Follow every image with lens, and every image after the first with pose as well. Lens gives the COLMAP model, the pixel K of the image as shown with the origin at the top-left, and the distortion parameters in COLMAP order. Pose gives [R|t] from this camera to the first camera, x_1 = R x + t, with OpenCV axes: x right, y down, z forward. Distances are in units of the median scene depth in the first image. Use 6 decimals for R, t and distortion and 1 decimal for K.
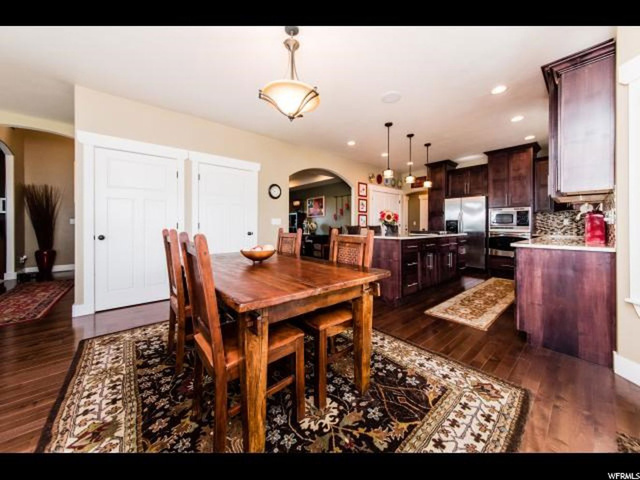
lens RADIAL K [[223.1, 0, 316.6], [0, 223.1, 232.2], [0, 0, 1]] dist [-0.013167, 0.000075]
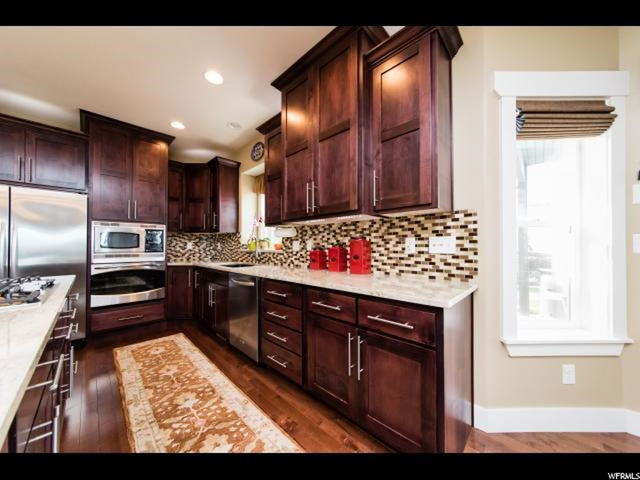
lens RADIAL K [[222.7, 0, 320.8], [0, 222.7, 245.9], [0, 0, 1]] dist [0.012204, 0.000095]
pose [[-0.090516, -0.006011, 0.995877, 0.210202], [0.036295, 0.999298, 0.009330, -0.034852], [-0.995233, 0.036990, -0.090234, 0.551886]]
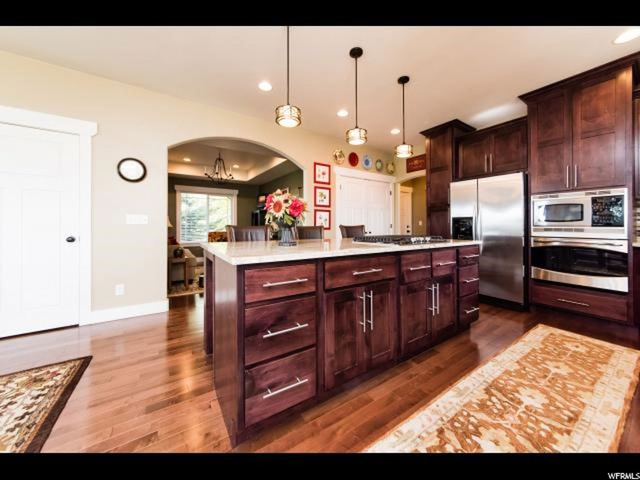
lens RADIAL K [[223.9, 0, 308.5], [0, 223.9, 227.1], [0, 0, 1]] dist [-0.008395, 0.000065]
pose [[0.990372, 0.000657, -0.138427, 0.330179], [-0.004252, 0.999661, -0.025681, -0.011216], [0.138363, 0.026022, 0.990040, 0.406560]]
